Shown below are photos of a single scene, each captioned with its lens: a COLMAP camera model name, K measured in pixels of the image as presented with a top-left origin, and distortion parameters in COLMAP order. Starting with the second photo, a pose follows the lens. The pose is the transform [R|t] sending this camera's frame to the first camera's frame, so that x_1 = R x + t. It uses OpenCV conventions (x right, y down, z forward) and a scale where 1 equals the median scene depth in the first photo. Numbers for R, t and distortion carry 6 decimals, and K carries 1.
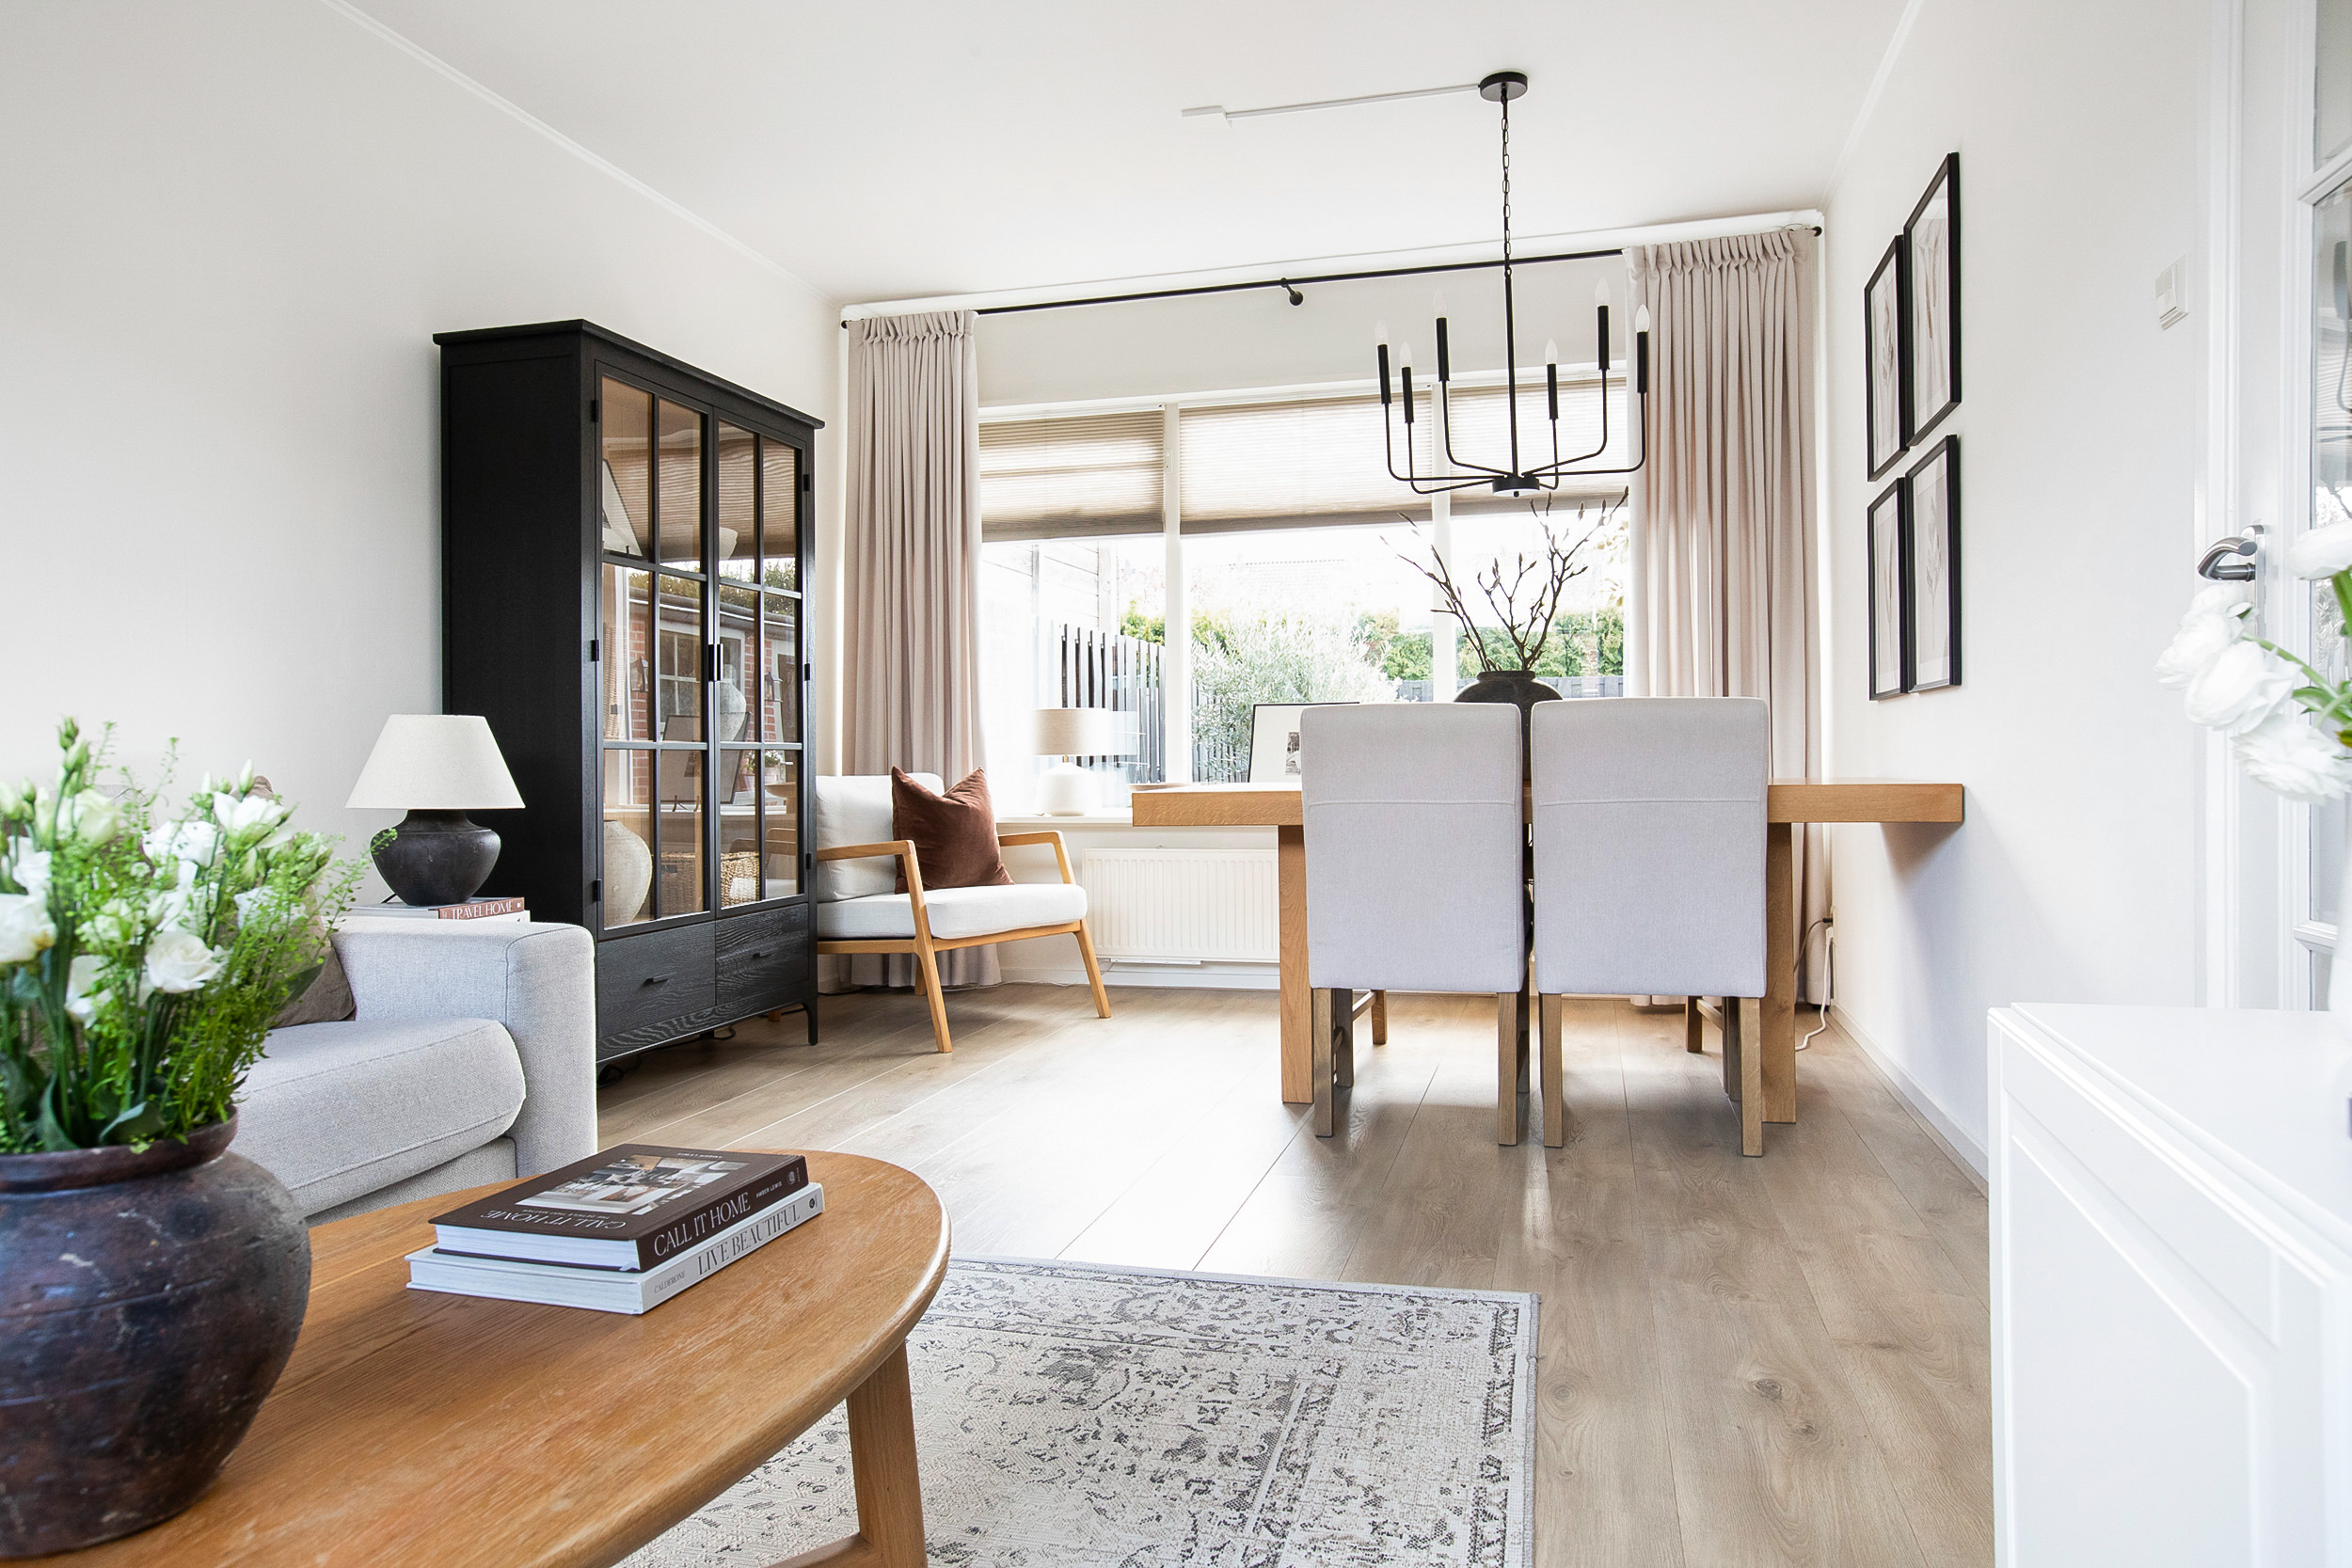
lens RADIAL K [[1511.7, 0, 1124.6], [0, 1511.7, 723.1], [0, 0, 1]] dist [-0.034219, 0.034805]
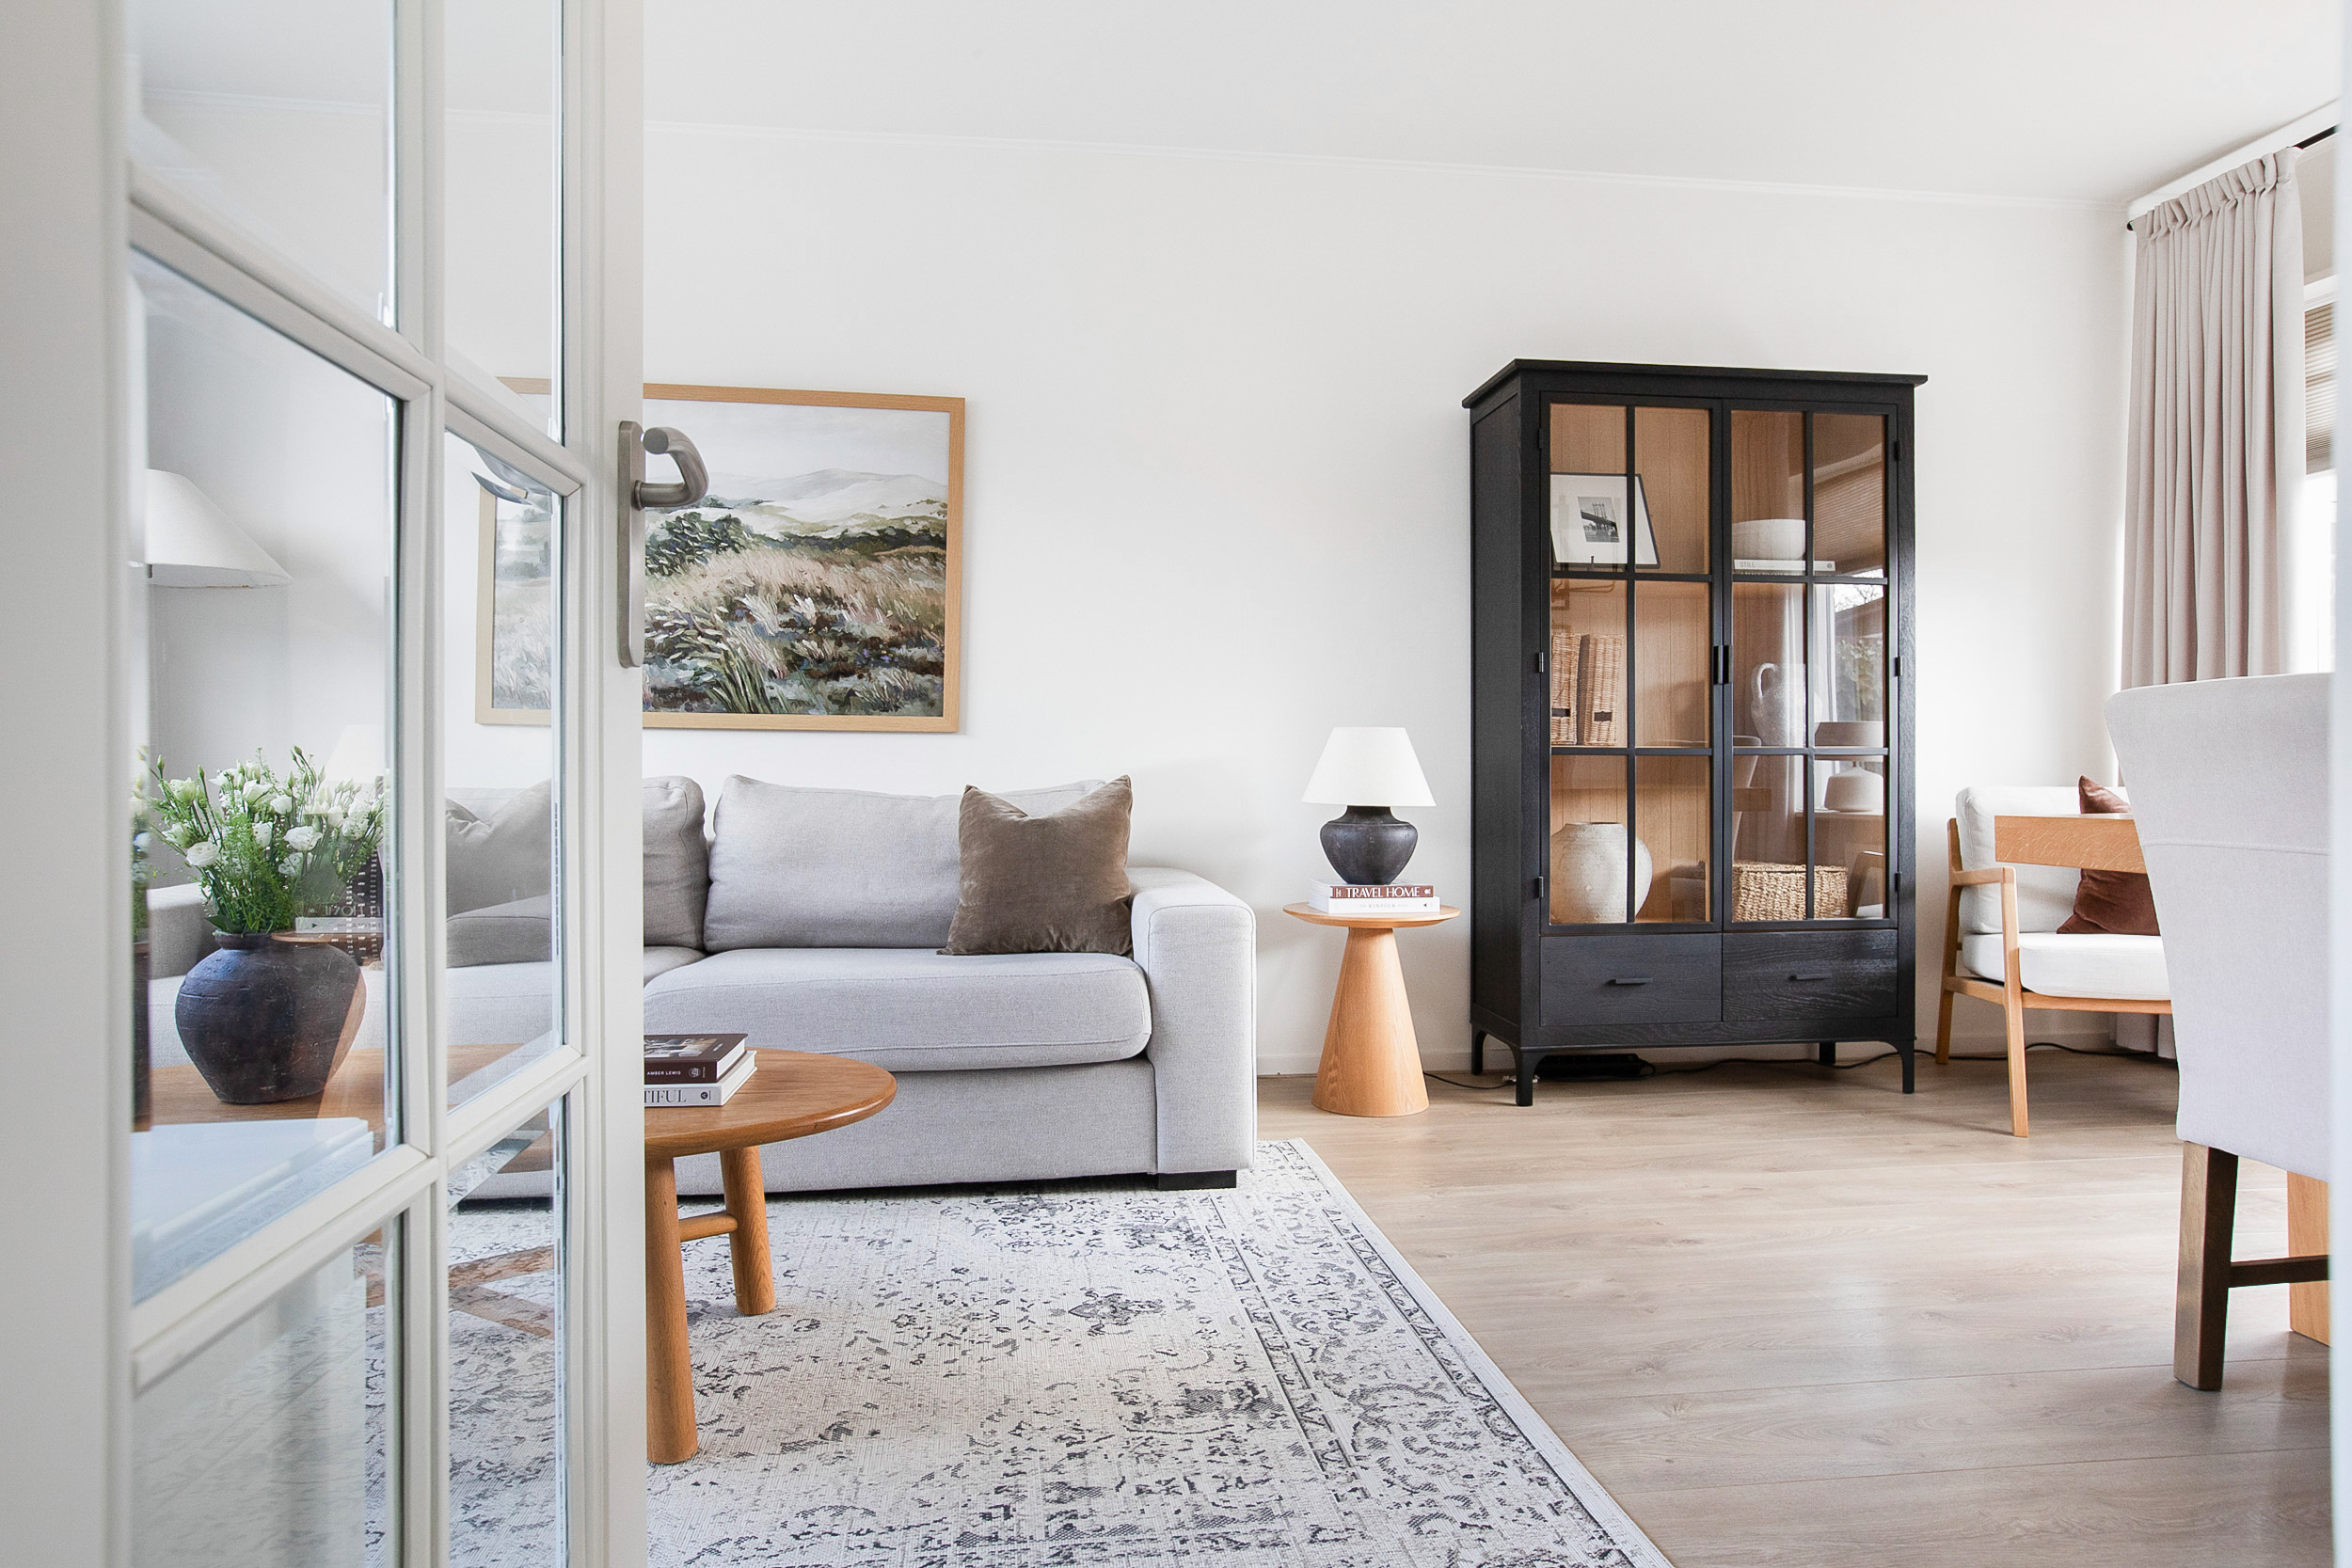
lens RADIAL K [[1389.5, 0, 1172.3], [0, 1389.5, 755.9], [0, 0, 1]] dist [-0.035000, 0.033249]
pose [[0.402508, 0.002386, -0.915413, 0.351184], [0.017939, 0.999784, 0.010494, 0.001384], [0.915241, -0.020646, 0.402379, 0.285675]]
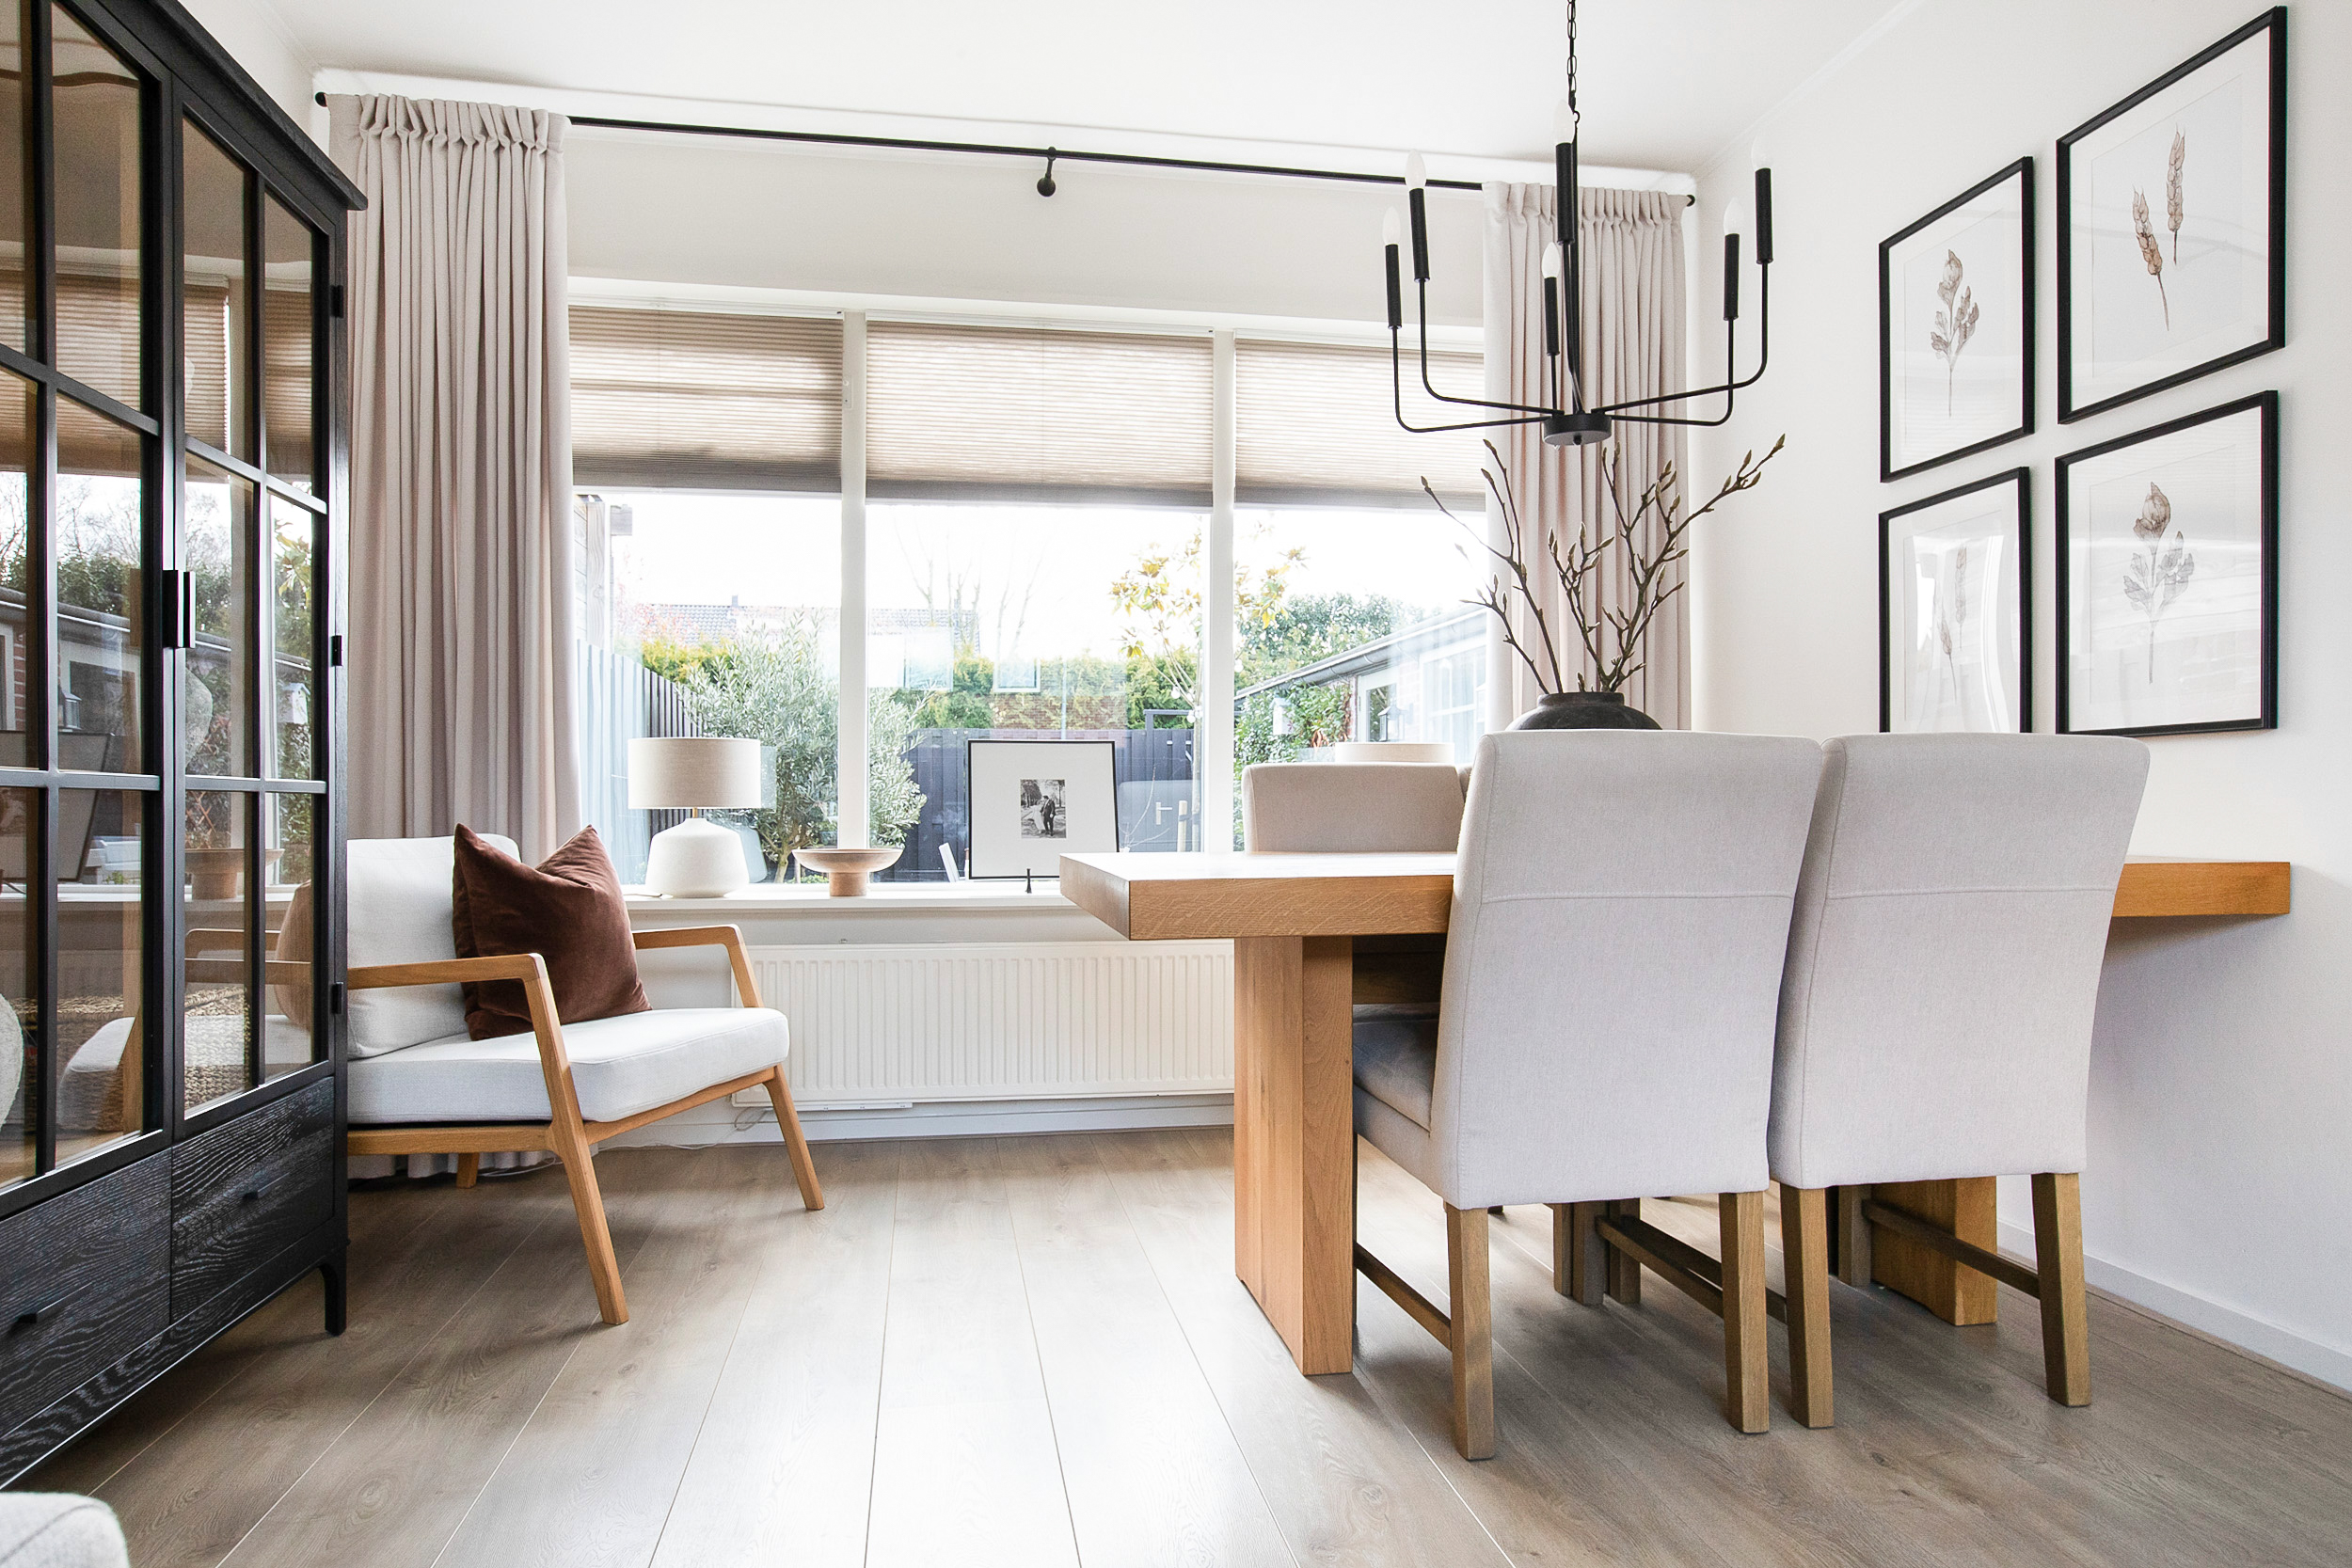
lens RADIAL K [[1389.5, 0, 1081.5], [0, 1389.5, 806.8], [0, 0, 1]] dist [-0.035000, 0.033249]
pose [[0.898573, 0.009850, 0.438713, -0.186563], [-0.019257, 0.999670, 0.016997, 0.008833], [-0.438401, -0.023722, 0.898466, 0.438612]]
